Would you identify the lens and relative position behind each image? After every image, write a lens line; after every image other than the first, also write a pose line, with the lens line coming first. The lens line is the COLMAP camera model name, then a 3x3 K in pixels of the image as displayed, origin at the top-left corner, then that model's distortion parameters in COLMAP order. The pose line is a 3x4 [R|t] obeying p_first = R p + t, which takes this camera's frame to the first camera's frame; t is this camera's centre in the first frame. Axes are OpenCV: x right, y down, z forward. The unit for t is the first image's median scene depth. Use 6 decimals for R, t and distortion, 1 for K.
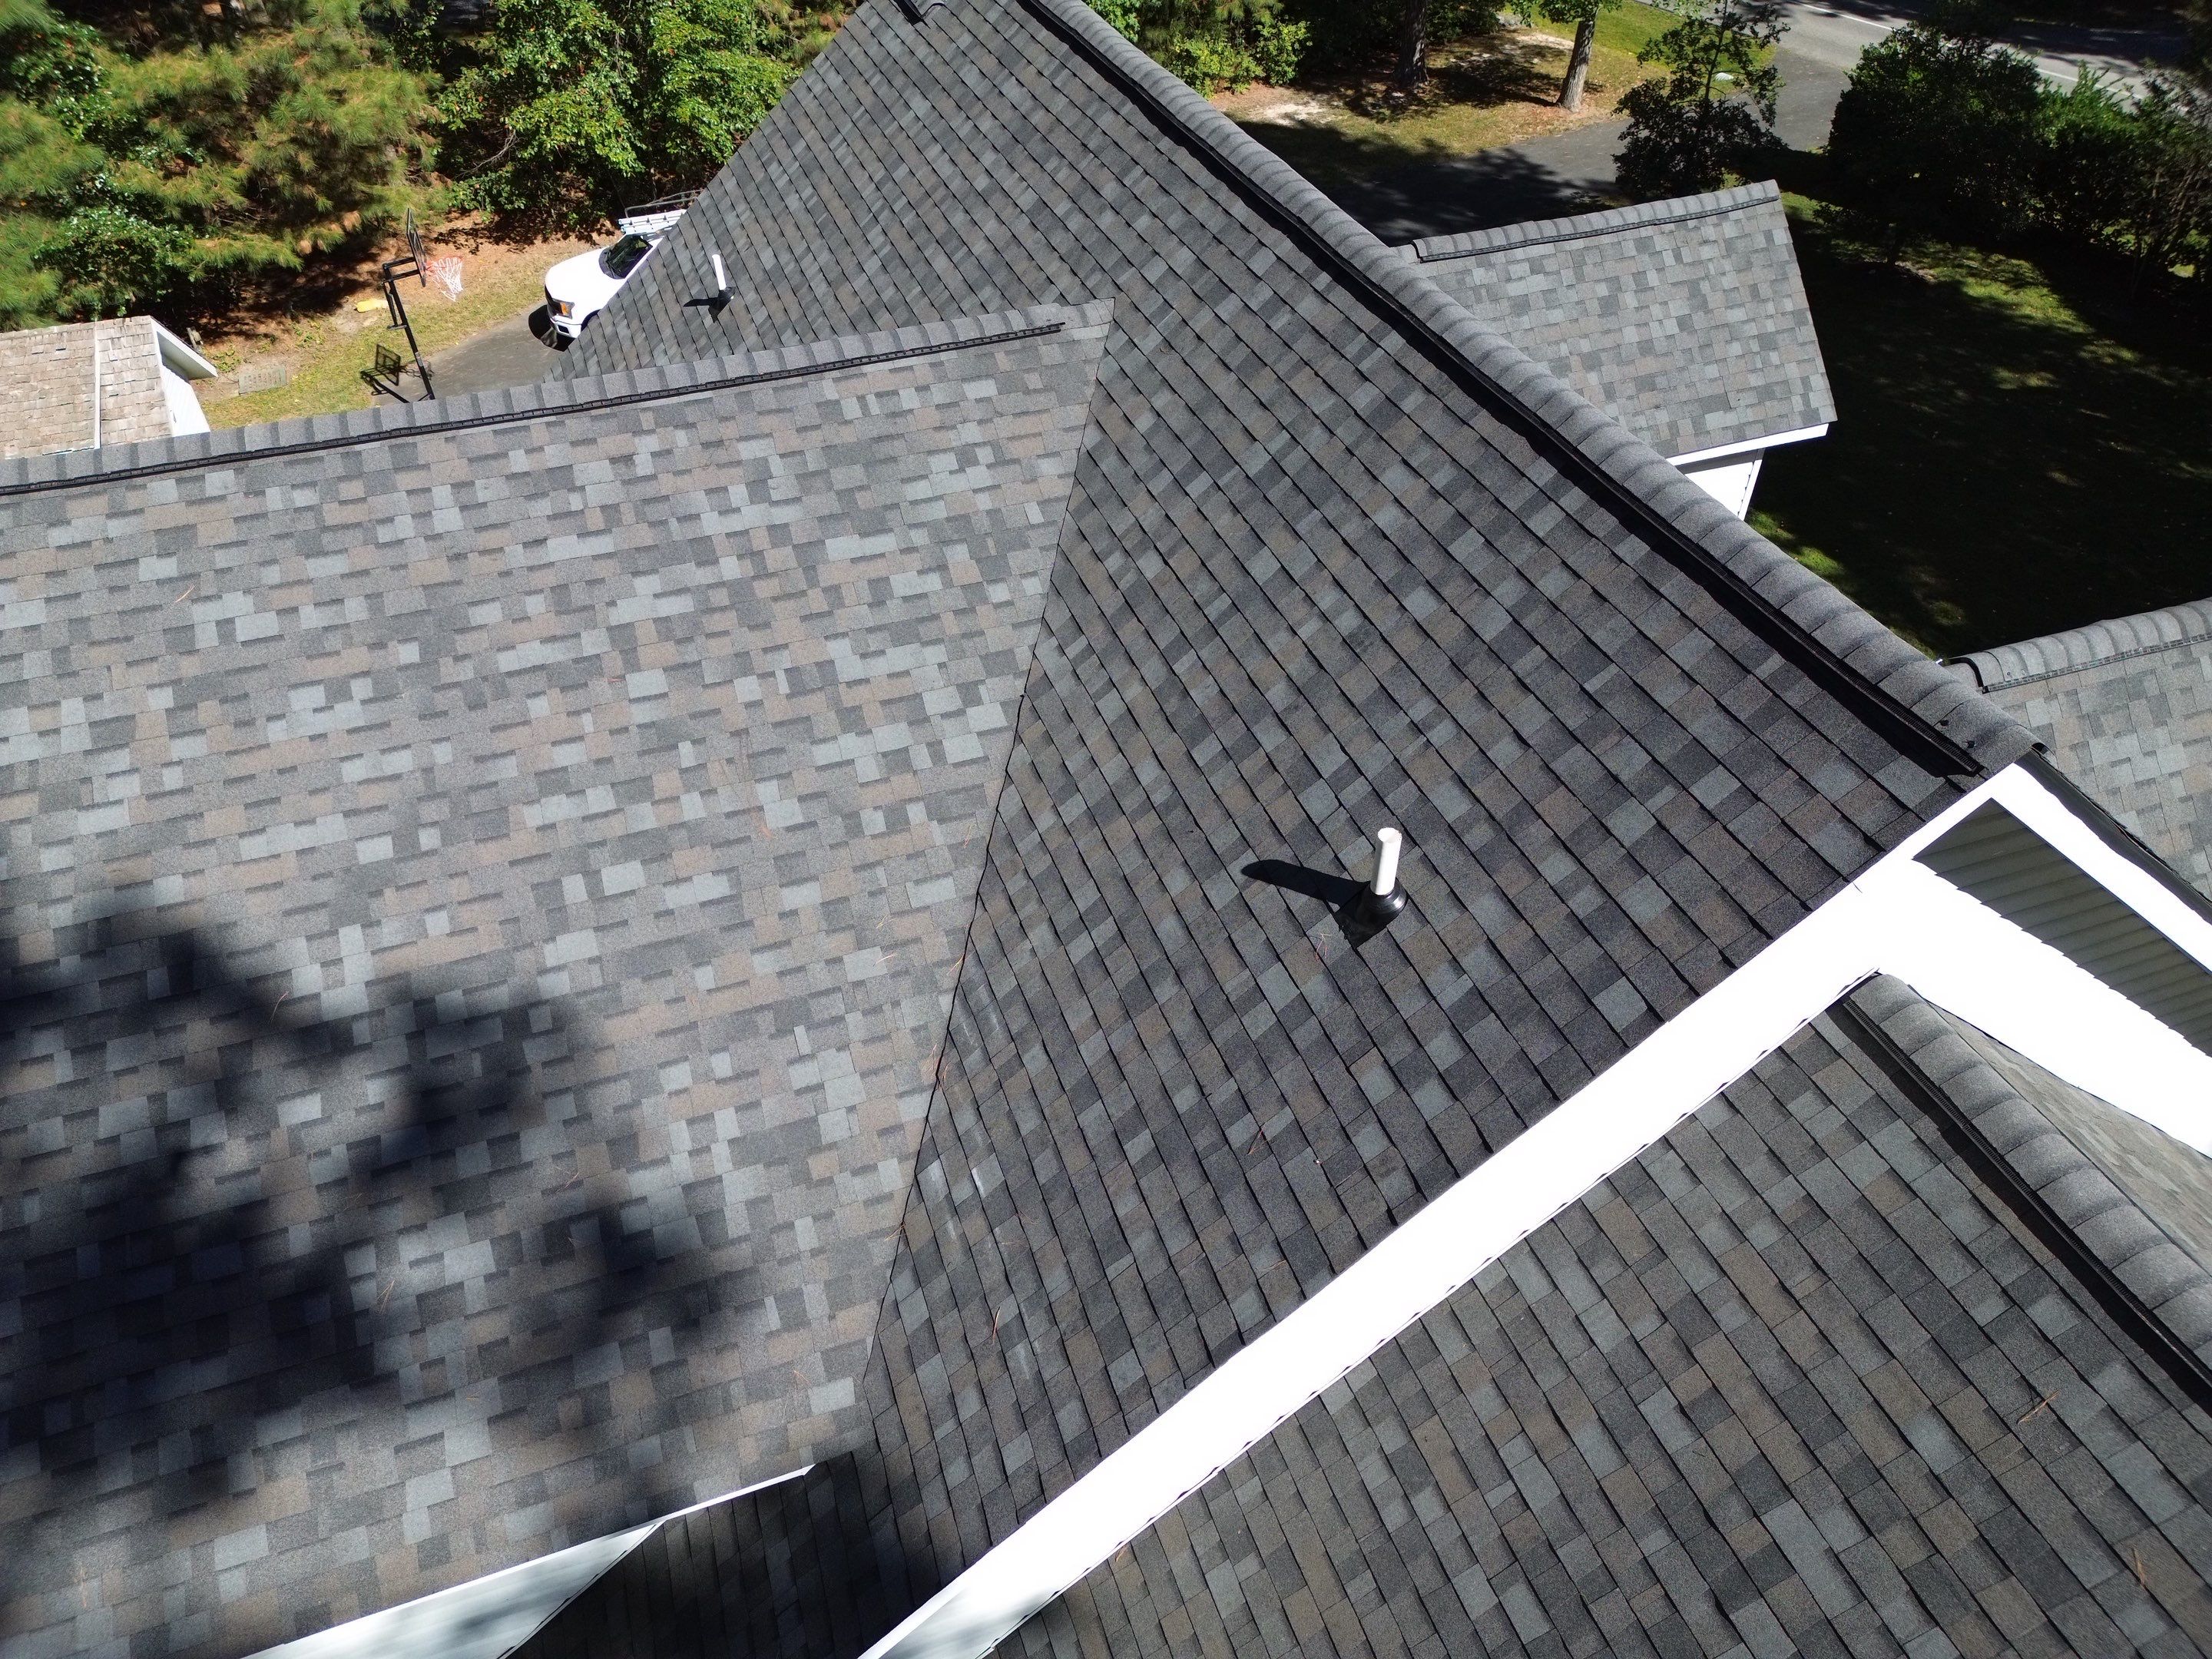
lens RADIAL K [[1579.4, 0, 1106.0], [0, 1579.4, 829.5], [0, 0, 1]] dist [0.077449, -0.064928]
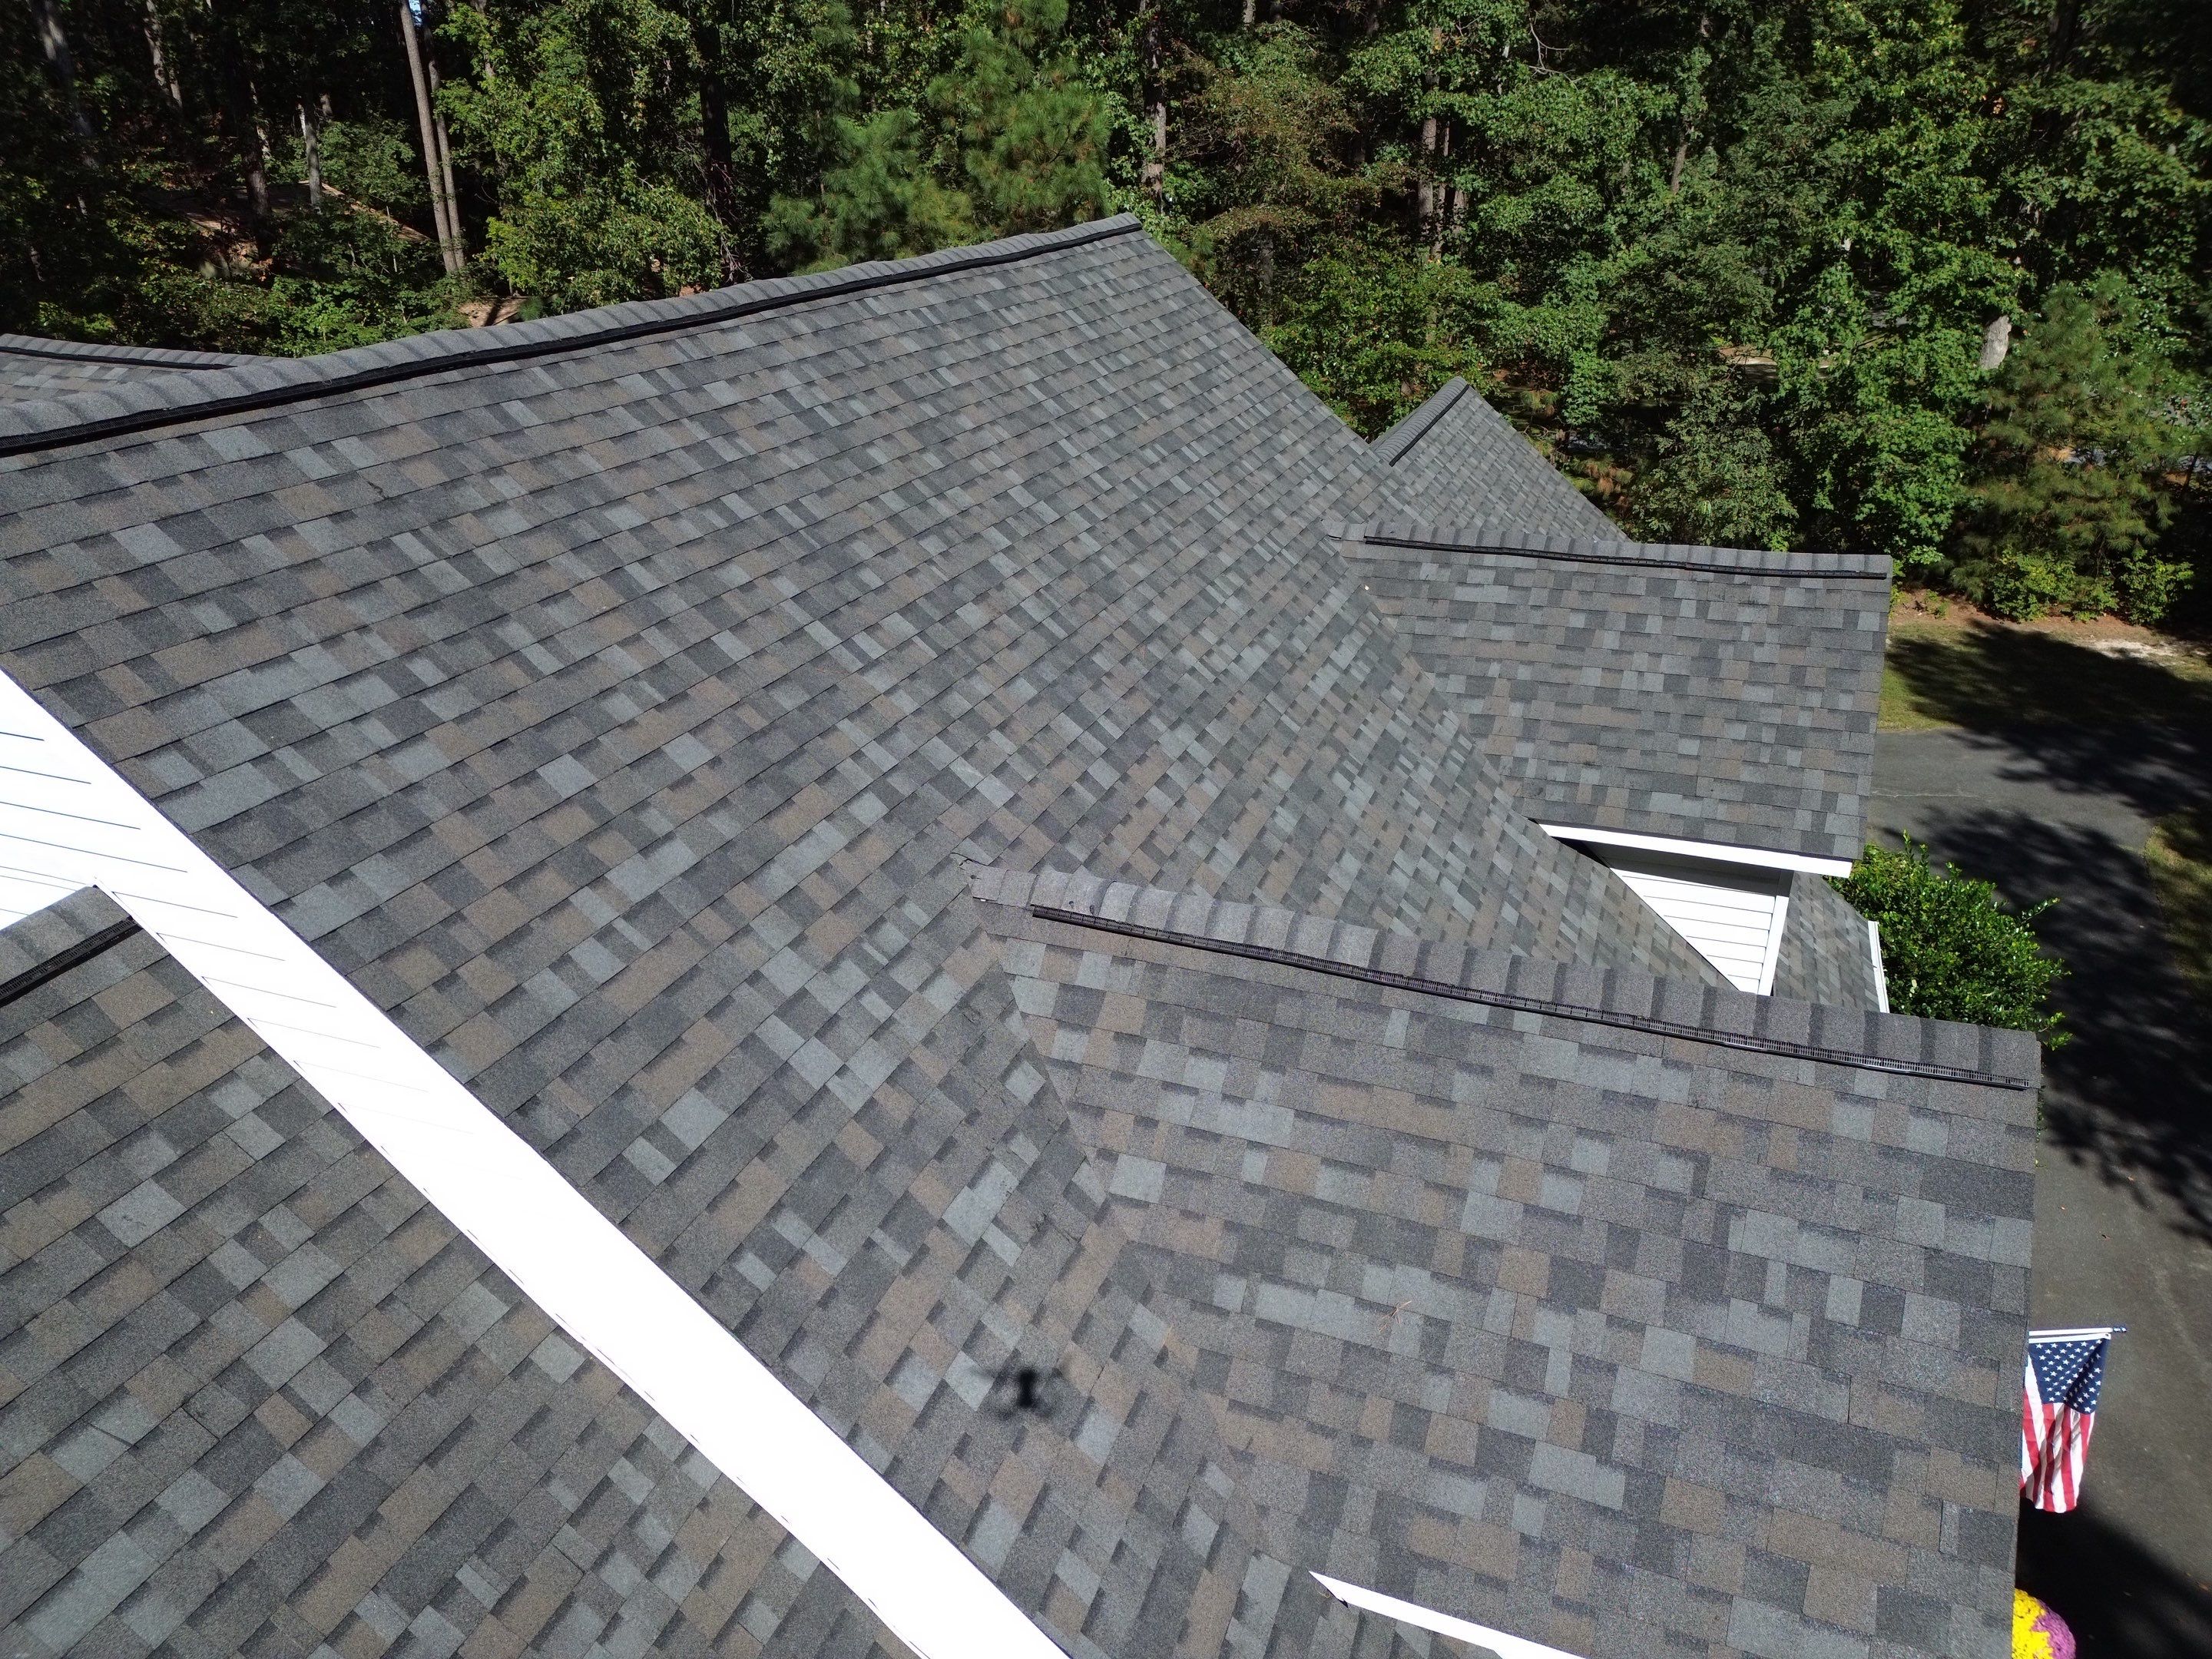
lens RADIAL K [[1579.4, 0, 1106.0], [0, 1579.4, 829.5], [0, 0, 1]] dist [0.077449, -0.064928]
pose [[0.783150, 0.271113, -0.559619, 0.196377], [-0.417627, 0.896098, -0.150318, -0.006020], [0.460721, 0.351434, 0.815004, 0.085408]]
